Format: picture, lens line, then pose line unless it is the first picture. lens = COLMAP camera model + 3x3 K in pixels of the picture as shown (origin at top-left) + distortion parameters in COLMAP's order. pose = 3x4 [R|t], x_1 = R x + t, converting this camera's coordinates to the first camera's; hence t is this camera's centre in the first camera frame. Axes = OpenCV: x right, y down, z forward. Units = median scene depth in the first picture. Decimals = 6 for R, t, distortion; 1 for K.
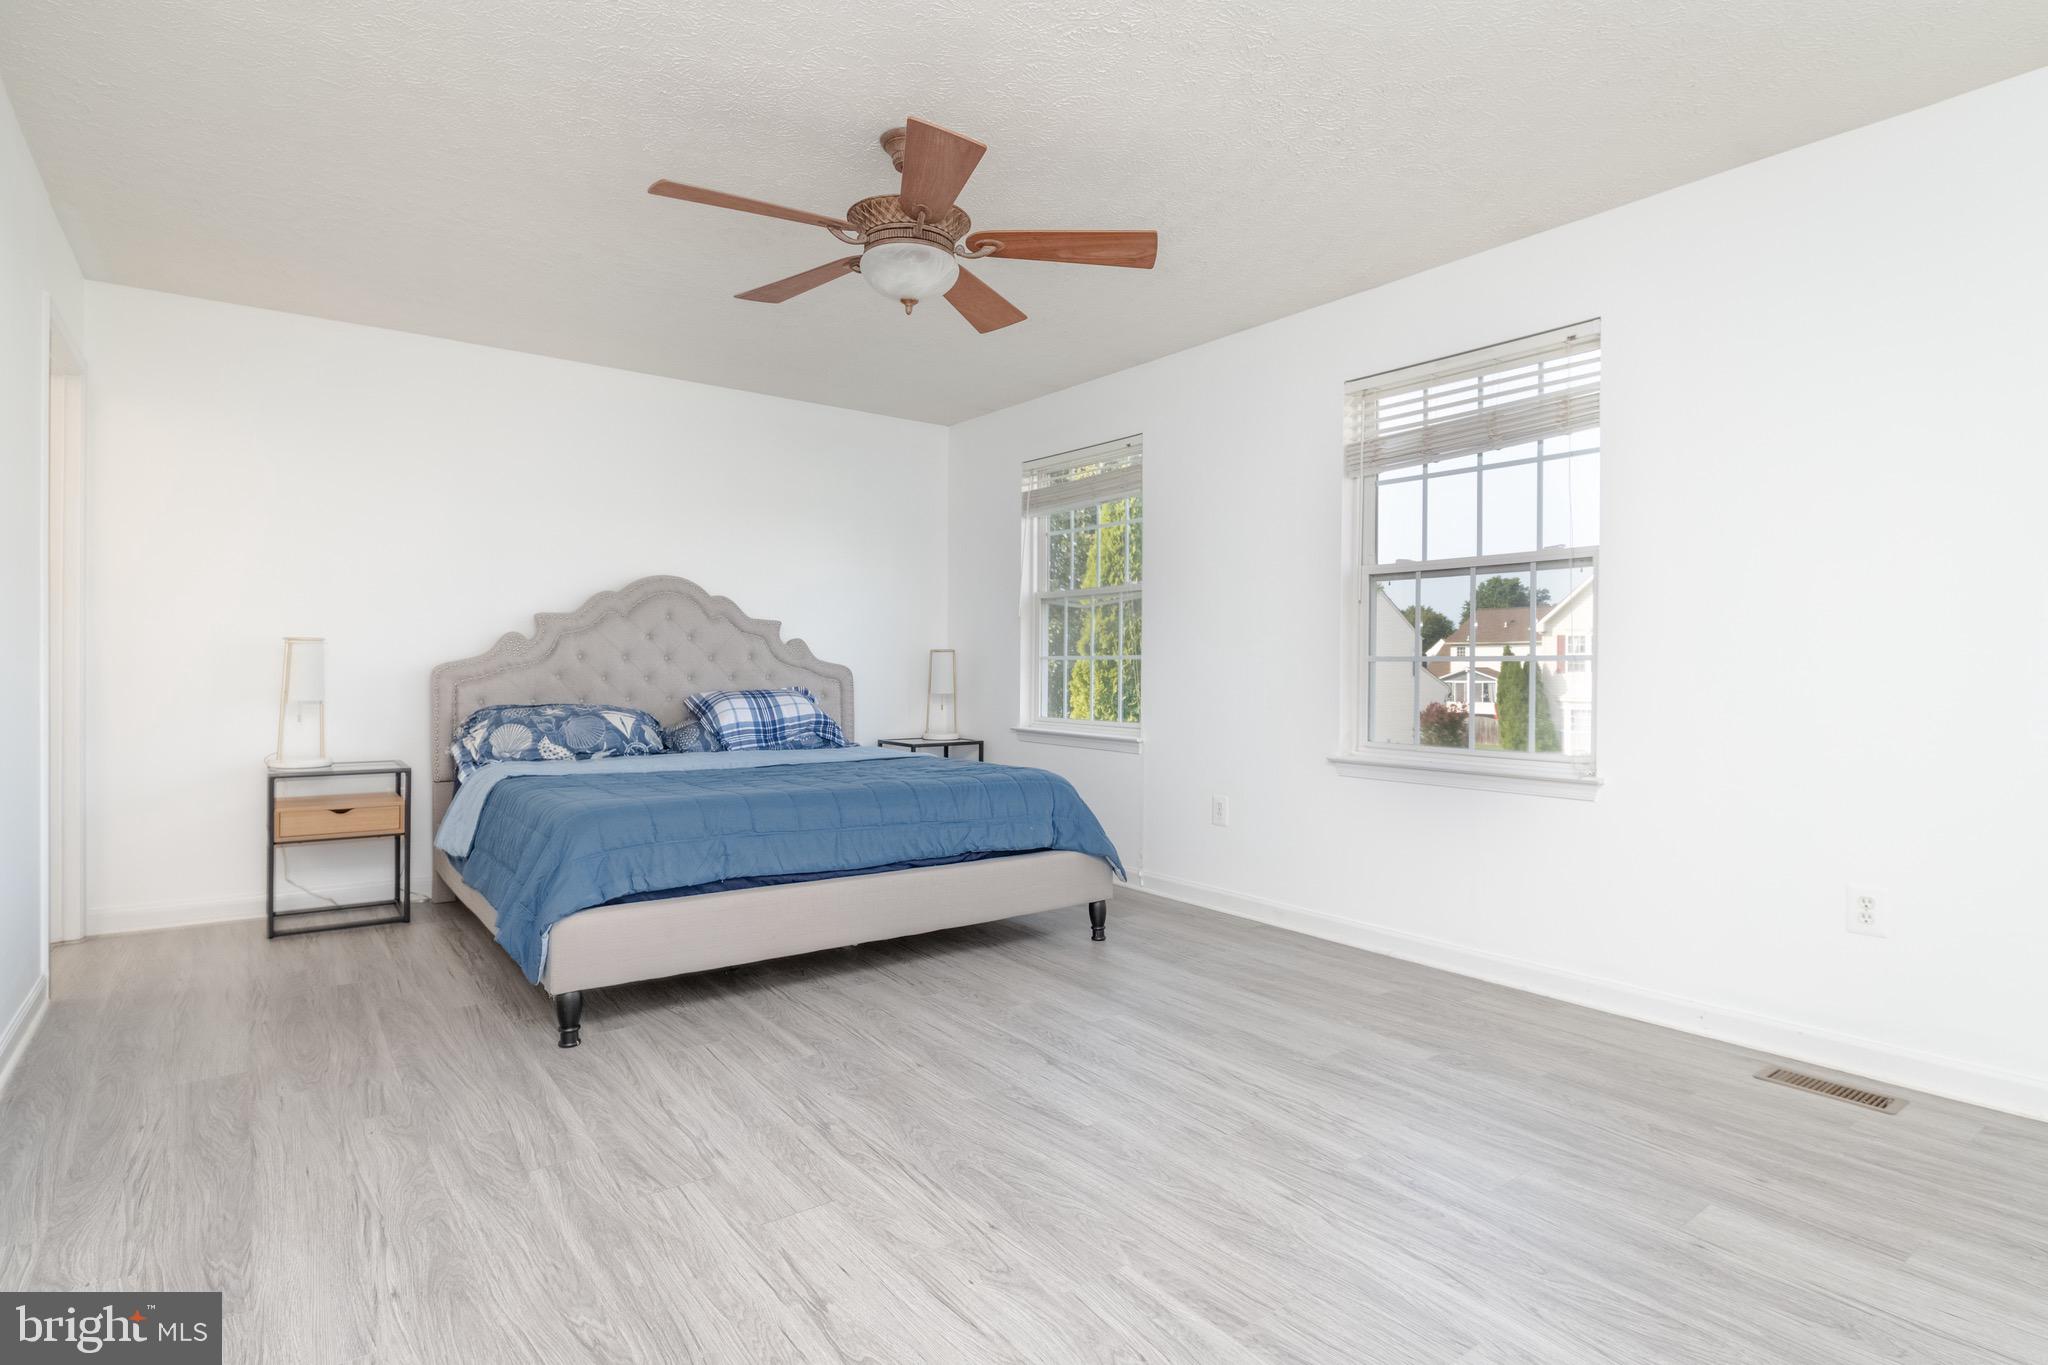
lens RADIAL K [[1048.6, 0, 1032.4], [0, 1048.6, 674.9], [0, 0, 1]] dist [-0.003380, -0.000770]
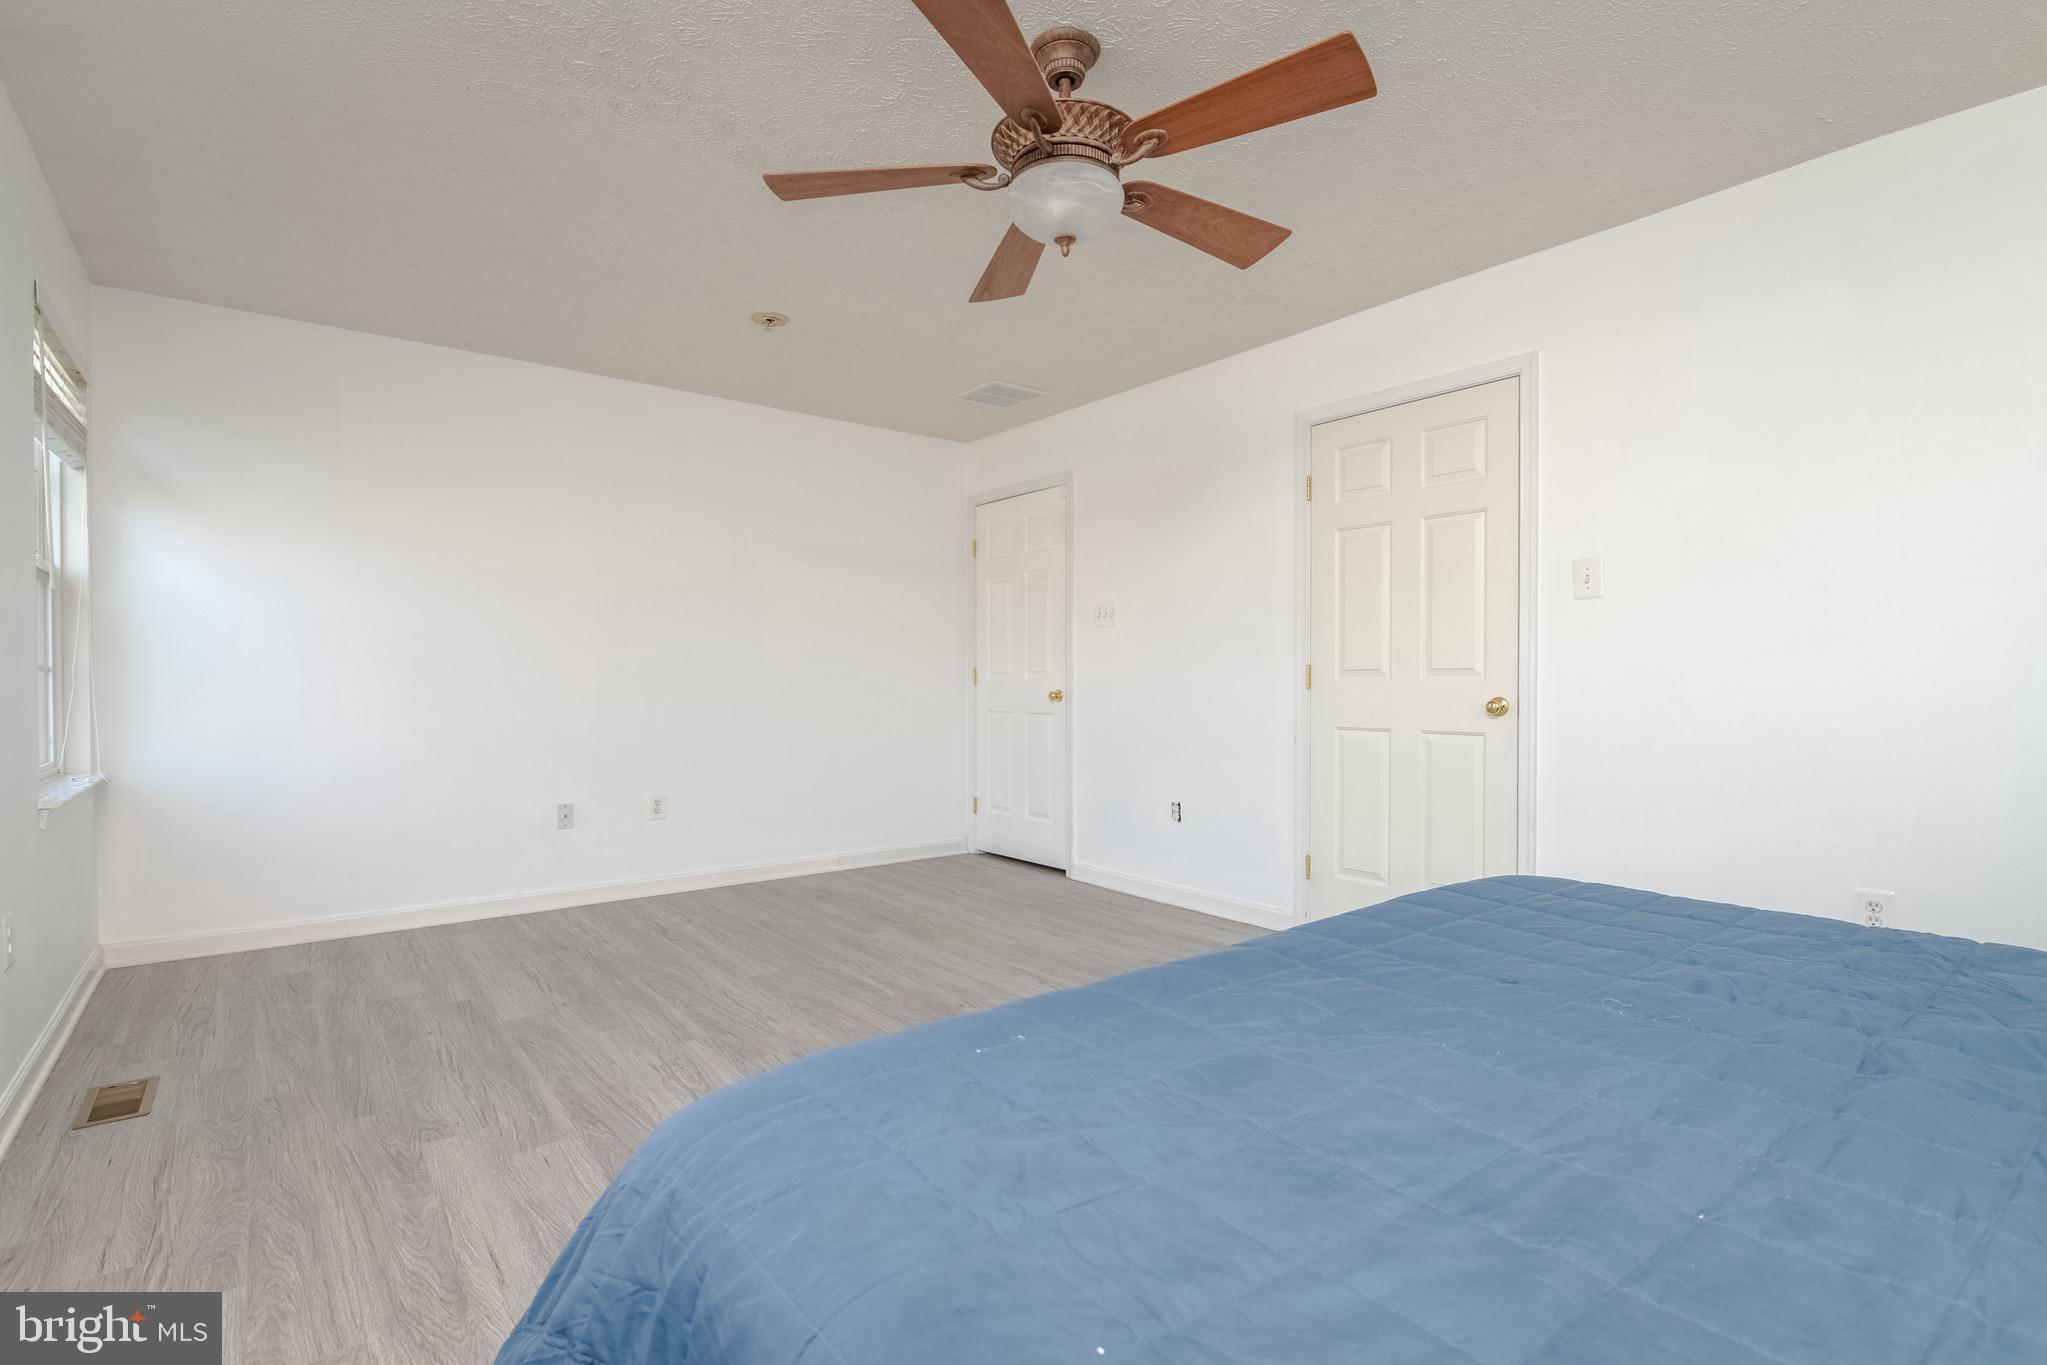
lens RADIAL K [[949.4, 0, 1028.8], [0, 949.4, 681.0], [0, 0, 1]] dist [-0.000693, -0.009918]
pose [[-0.999520, -0.006588, -0.030262, -0.056452], [-0.006737, 0.999966, 0.004812, -0.009863], [0.030229, 0.005014, -0.999530, 1.478059]]
